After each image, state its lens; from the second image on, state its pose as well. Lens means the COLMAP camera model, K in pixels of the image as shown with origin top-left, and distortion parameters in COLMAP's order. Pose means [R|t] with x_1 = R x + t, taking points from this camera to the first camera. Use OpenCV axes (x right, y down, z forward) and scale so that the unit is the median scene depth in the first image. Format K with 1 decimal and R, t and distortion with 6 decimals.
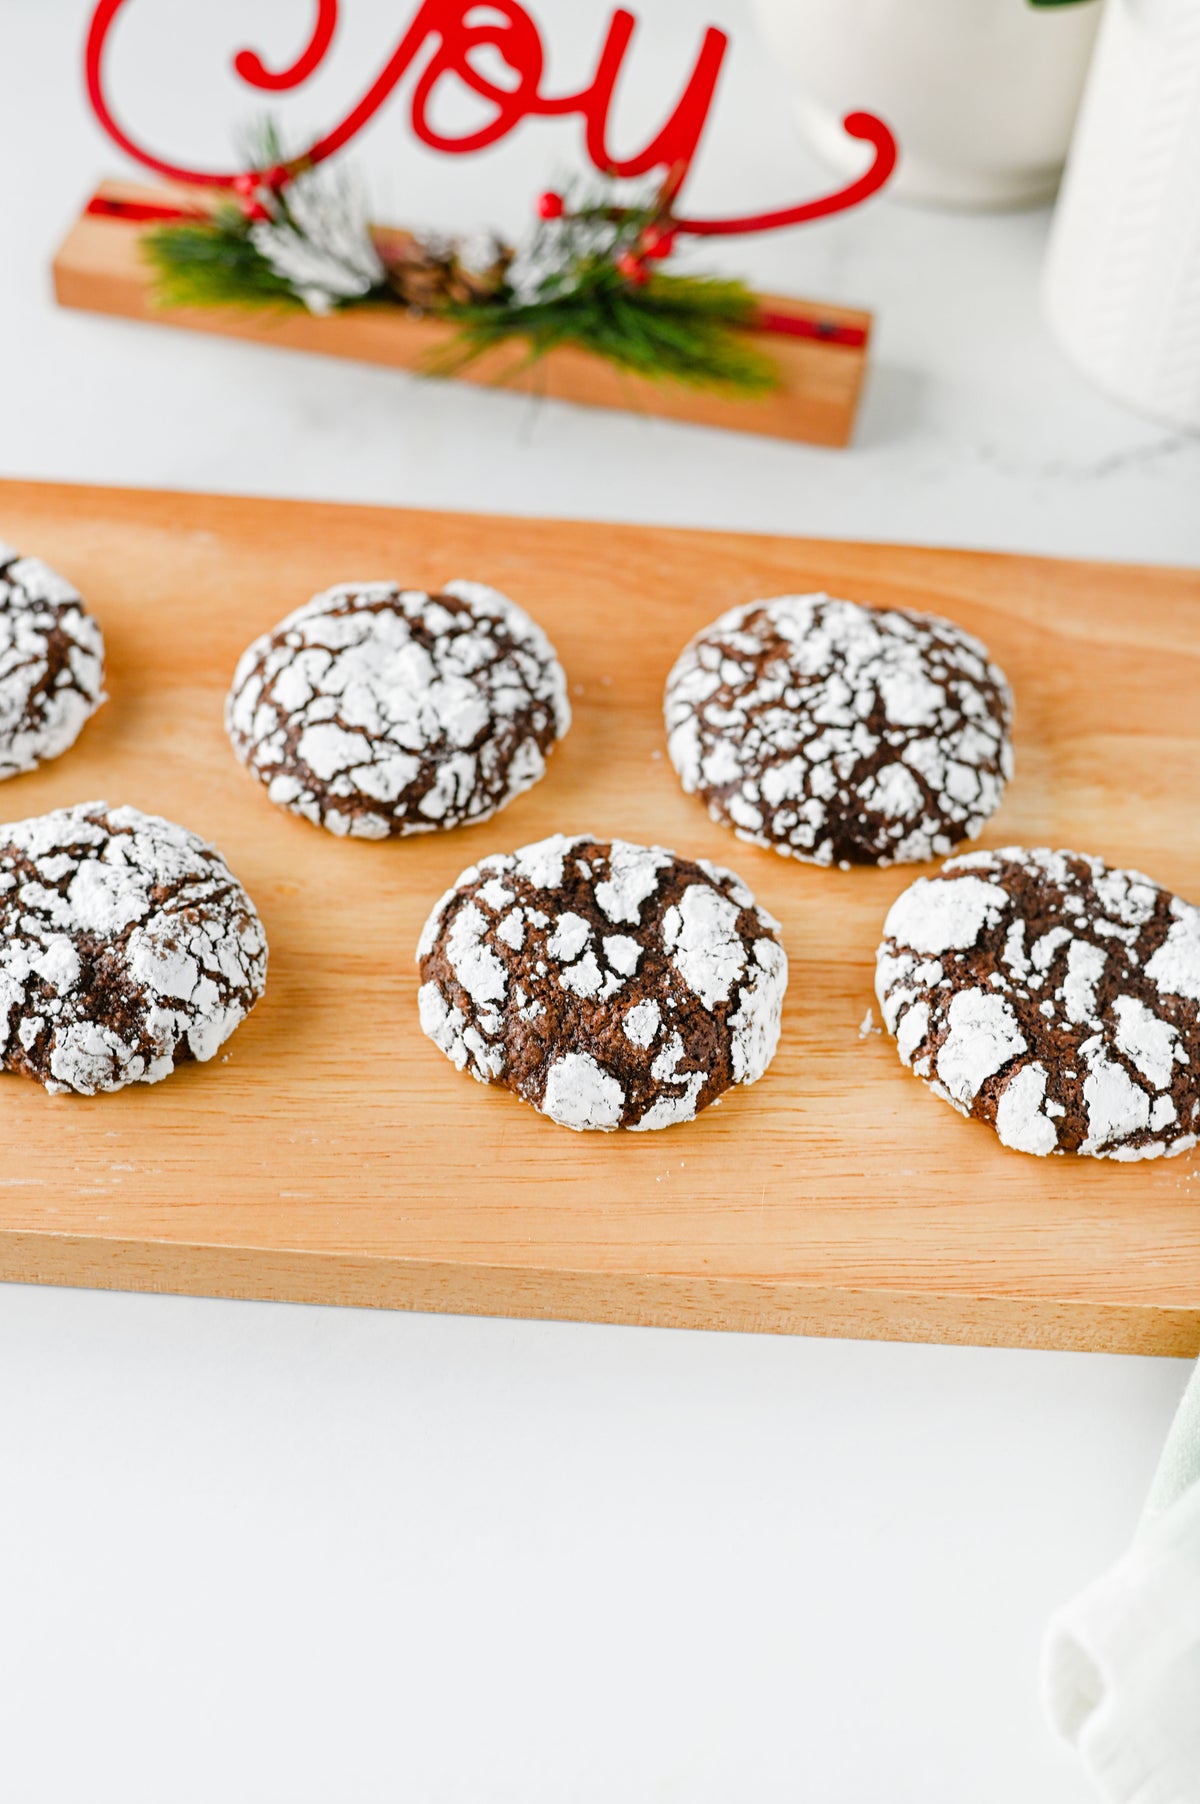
lens RADIAL K [[2817.6, 0, 600.0], [0, 2817.6, 902.0], [0, 0, 1]] dist [-0.154266, 0.085330]
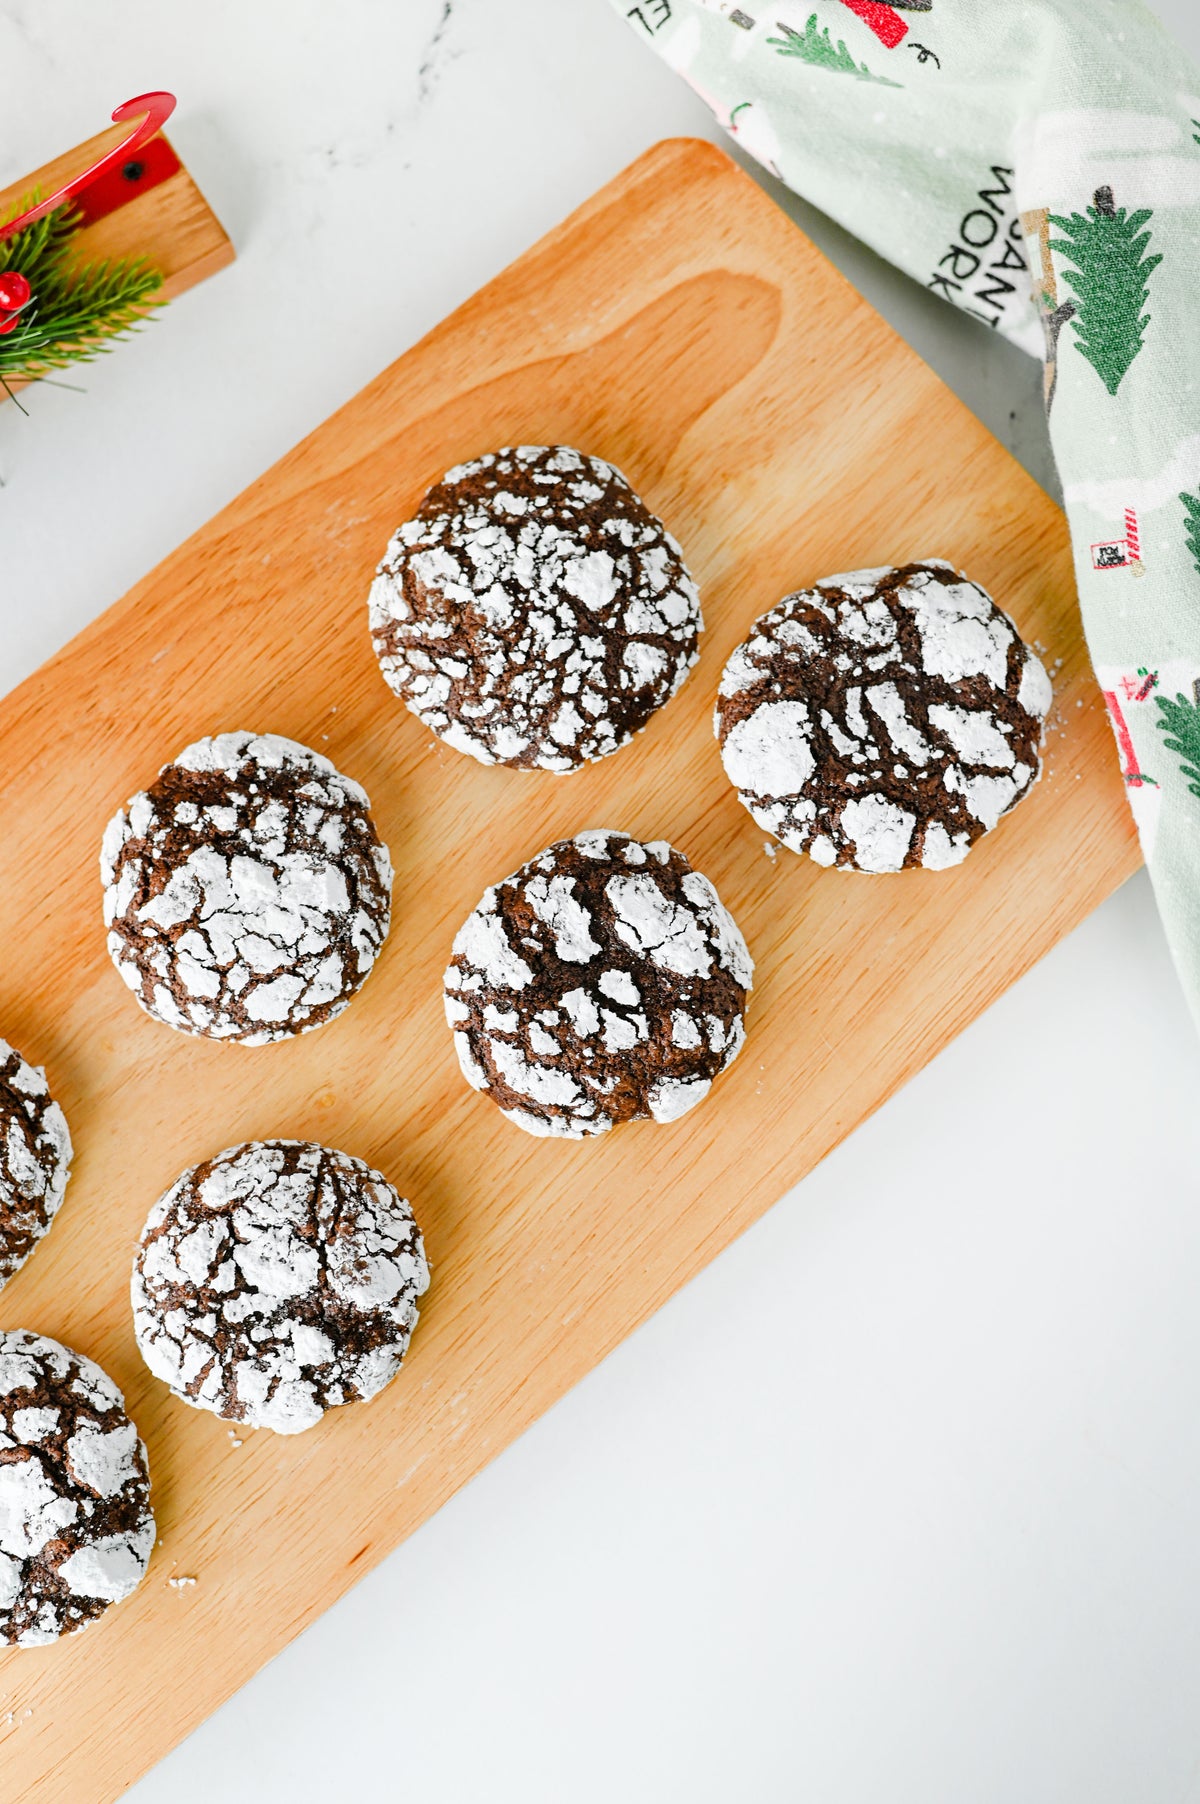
lens RADIAL K [[2817.6, 0, 600.0], [0, 2817.6, 902.0], [0, 0, 1]] dist [-0.154266, 0.085330]
pose [[0.720680, -0.692499, 0.032642, -0.011696], [0.532666, 0.583249, 0.613260, -0.726250], [-0.443720, -0.424577, 0.789207, 0.078438]]
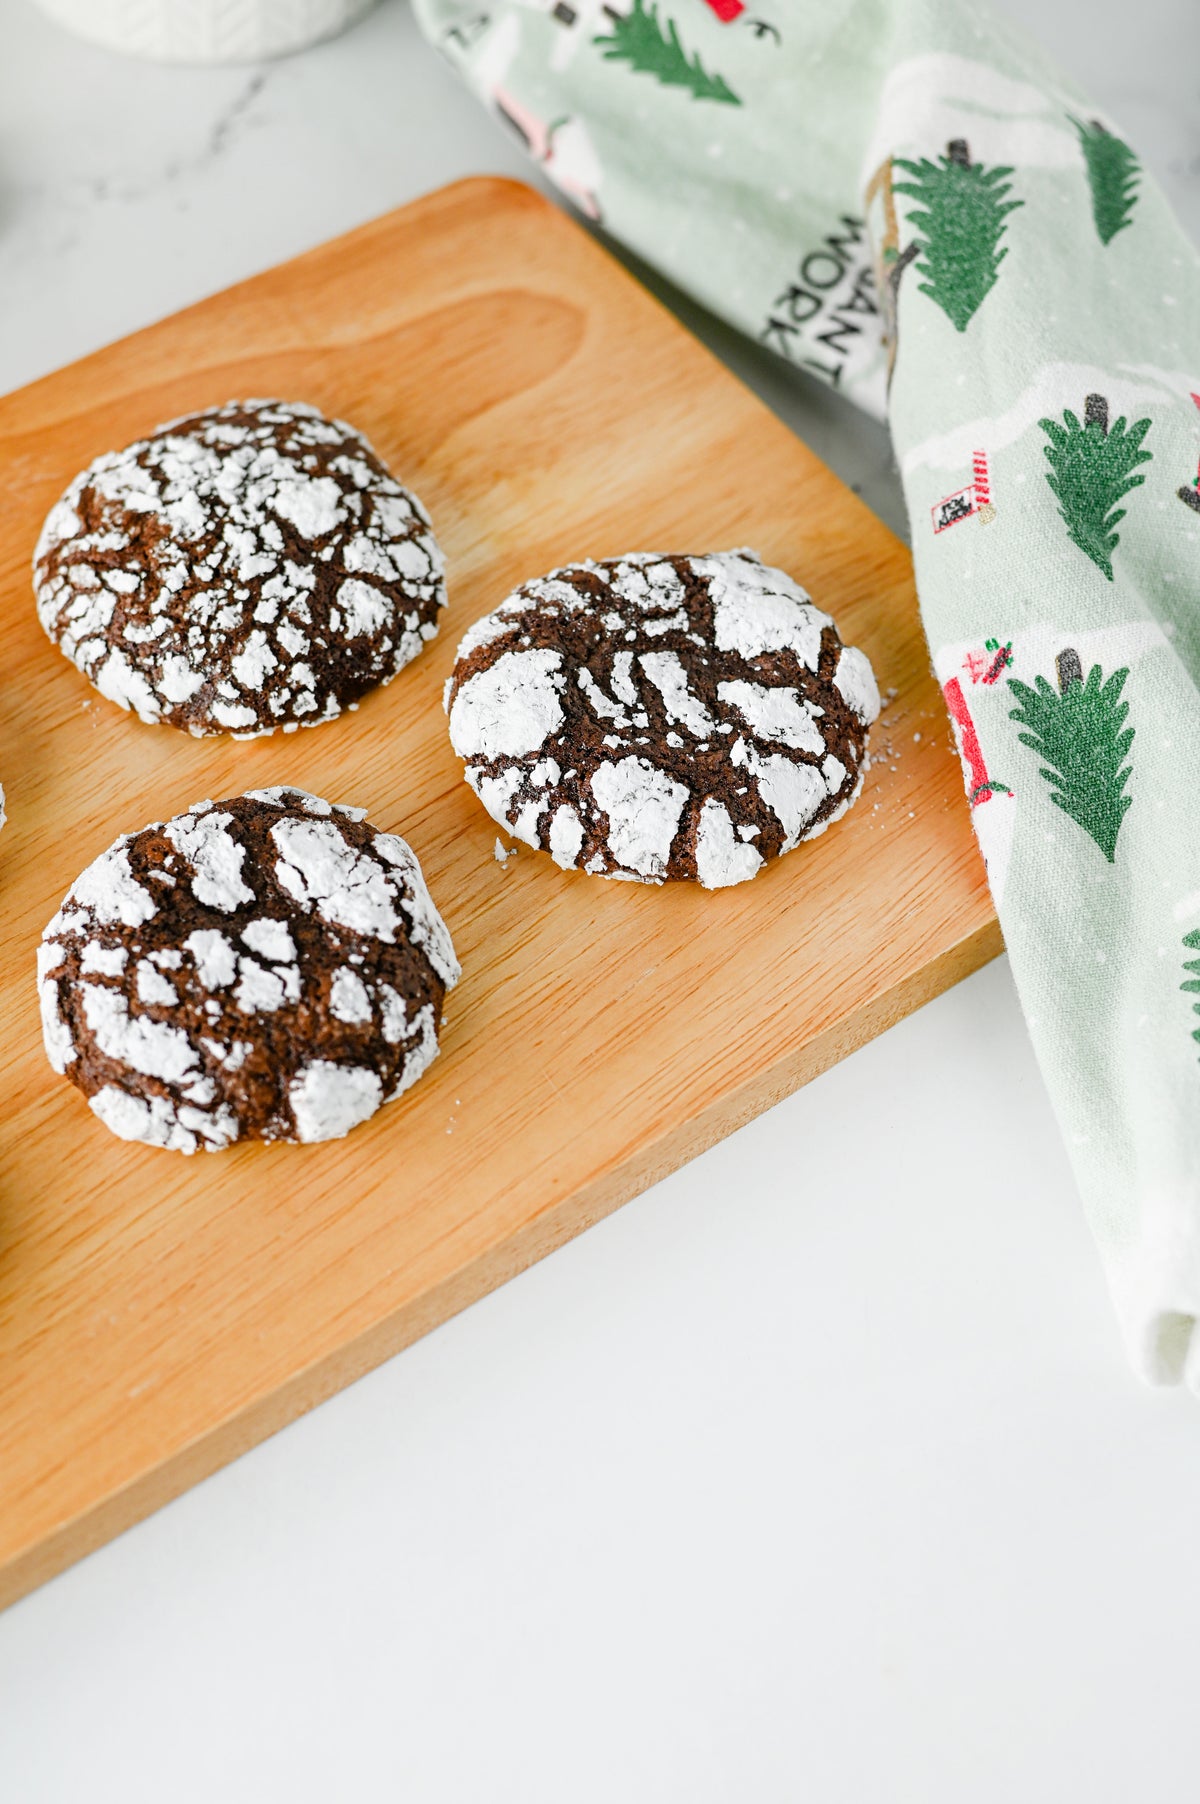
lens RADIAL K [[2817.6, 0, 600.0], [0, 2817.6, 902.0], [0, 0, 1]] dist [-0.154266, 0.085330]
pose [[0.775554, -0.541104, 0.325150, -0.188116], [0.466349, 0.838238, 0.282624, -0.188510], [-0.425482, -0.067557, 0.902442, 0.163496]]
